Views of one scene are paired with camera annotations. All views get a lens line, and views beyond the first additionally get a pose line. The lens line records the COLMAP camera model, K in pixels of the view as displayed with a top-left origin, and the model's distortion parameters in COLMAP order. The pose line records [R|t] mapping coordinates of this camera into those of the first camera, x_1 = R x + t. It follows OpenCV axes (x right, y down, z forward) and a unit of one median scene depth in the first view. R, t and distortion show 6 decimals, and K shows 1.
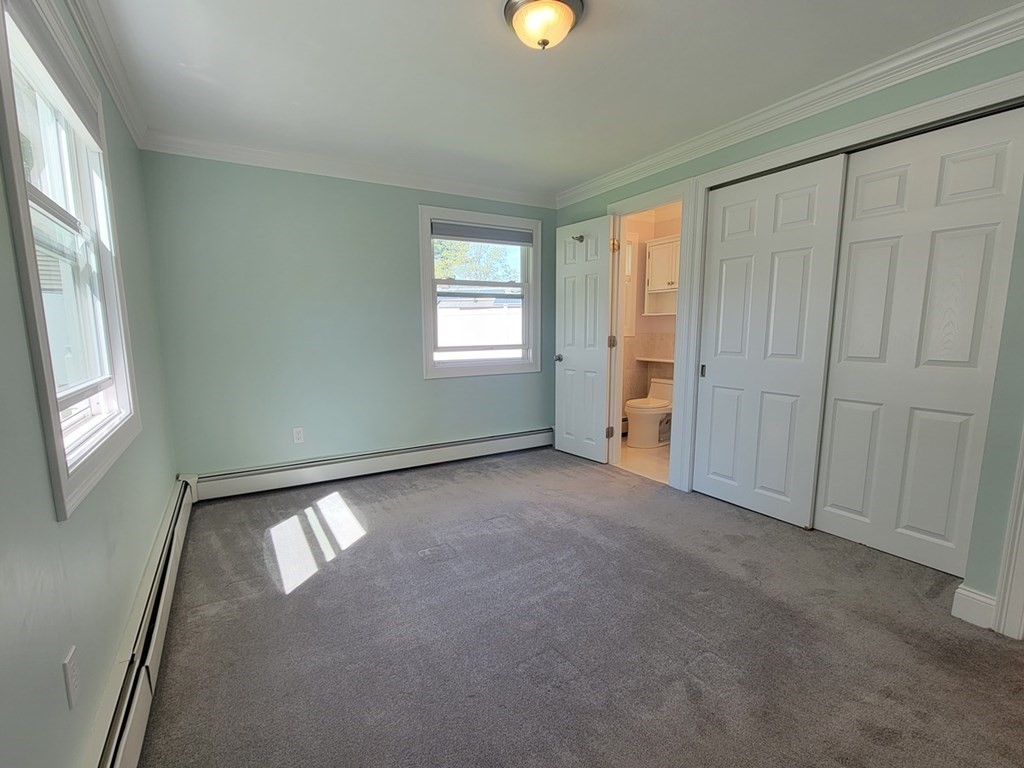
lens RADIAL K [[470.5, 0, 506.5], [0, 470.5, 397.8], [0, 0, 1]] dist [-0.000541, -0.000192]
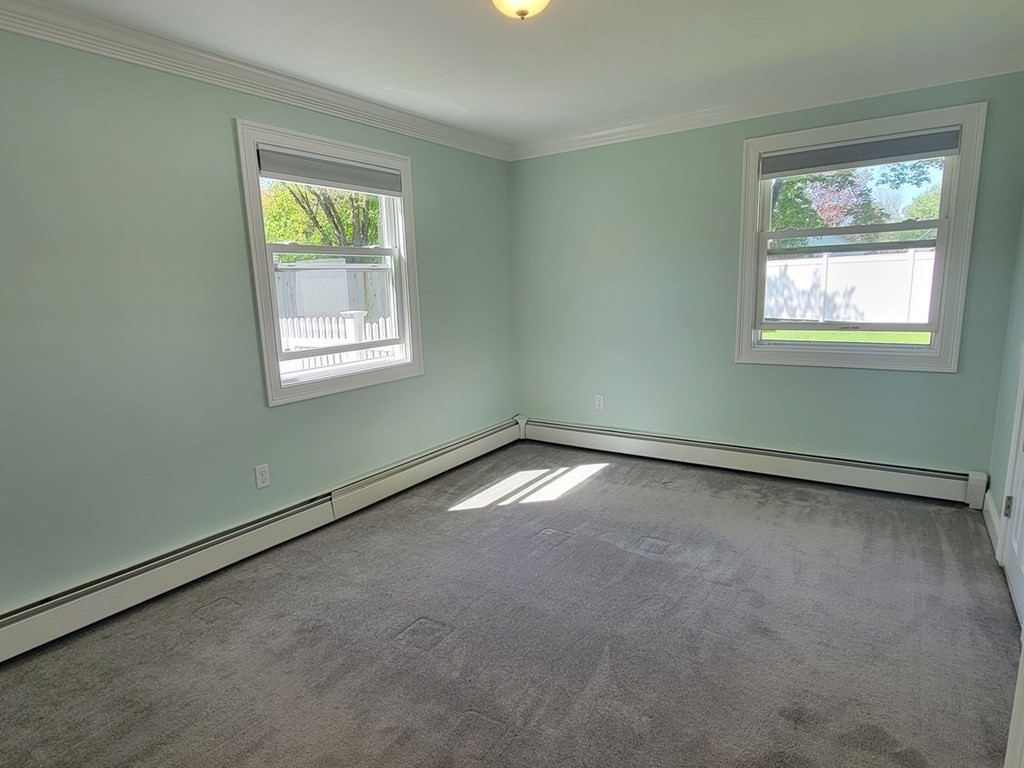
lens RADIAL K [[572.9, 0, 509.0], [0, 572.9, 398.2], [0, 0, 1]] dist [-0.001688, -0.000773]
pose [[0.426054, 0.170486, -0.888489, 0.542608], [-0.103396, 0.984825, 0.139390, -0.077130], [0.898770, 0.032479, 0.437216, 0.239193]]
